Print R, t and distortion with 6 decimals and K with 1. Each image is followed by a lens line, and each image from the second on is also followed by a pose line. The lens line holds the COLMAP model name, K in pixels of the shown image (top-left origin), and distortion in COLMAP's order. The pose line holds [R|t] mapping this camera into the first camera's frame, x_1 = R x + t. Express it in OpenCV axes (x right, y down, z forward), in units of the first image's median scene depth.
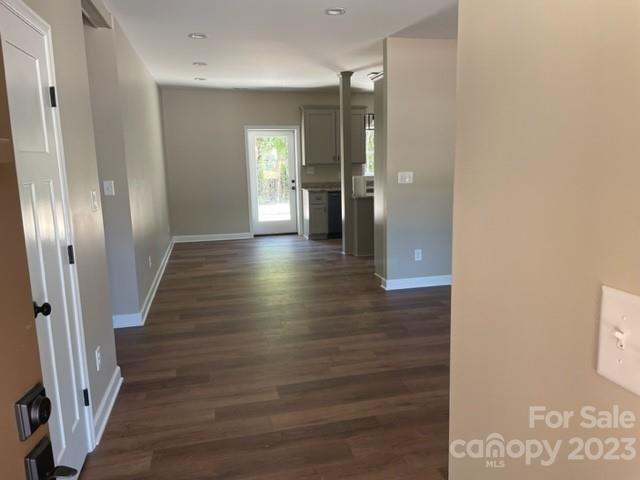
lens RADIAL K [[485.3, 0, 325.6], [0, 485.3, 239.3], [0, 0, 1]] dist [0.078925, -0.091582]
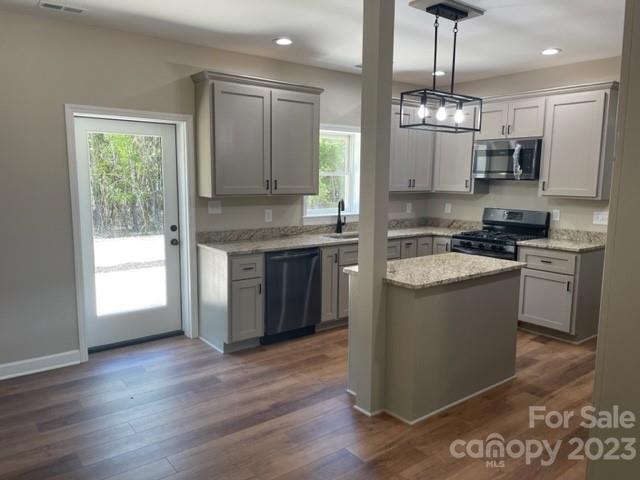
lens RADIAL K [[485.3, 0, 319.6], [0, 485.3, 239.1], [0, 0, 1]] dist [0.078925, -0.091582]
pose [[0.909785, -0.023121, 0.414435, -0.142249], [0.039097, 0.998782, -0.030107, -0.090878], [-0.413234, 0.043594, 0.909581, 0.511179]]
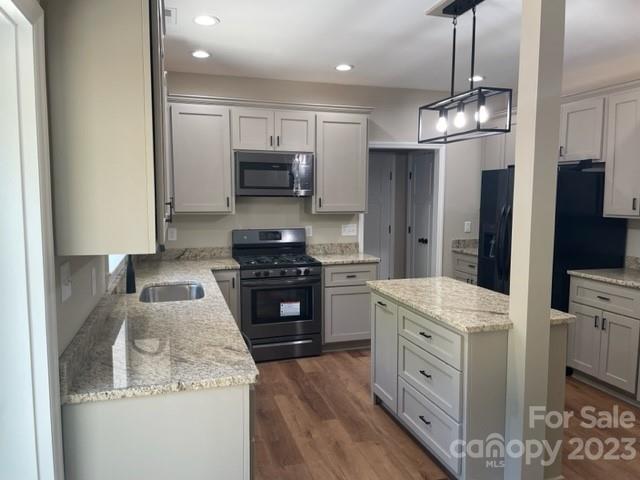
lens RADIAL K [[485.3, 0, 321.3], [0, 485.3, 239.8], [0, 0, 1]] dist [0.078925, -0.091582]
pose [[-0.064803, -0.071494, 0.995334, -0.219755], [0.165277, 0.982886, 0.081360, -0.157637], [-0.984116, 0.169778, -0.051877, 0.925981]]
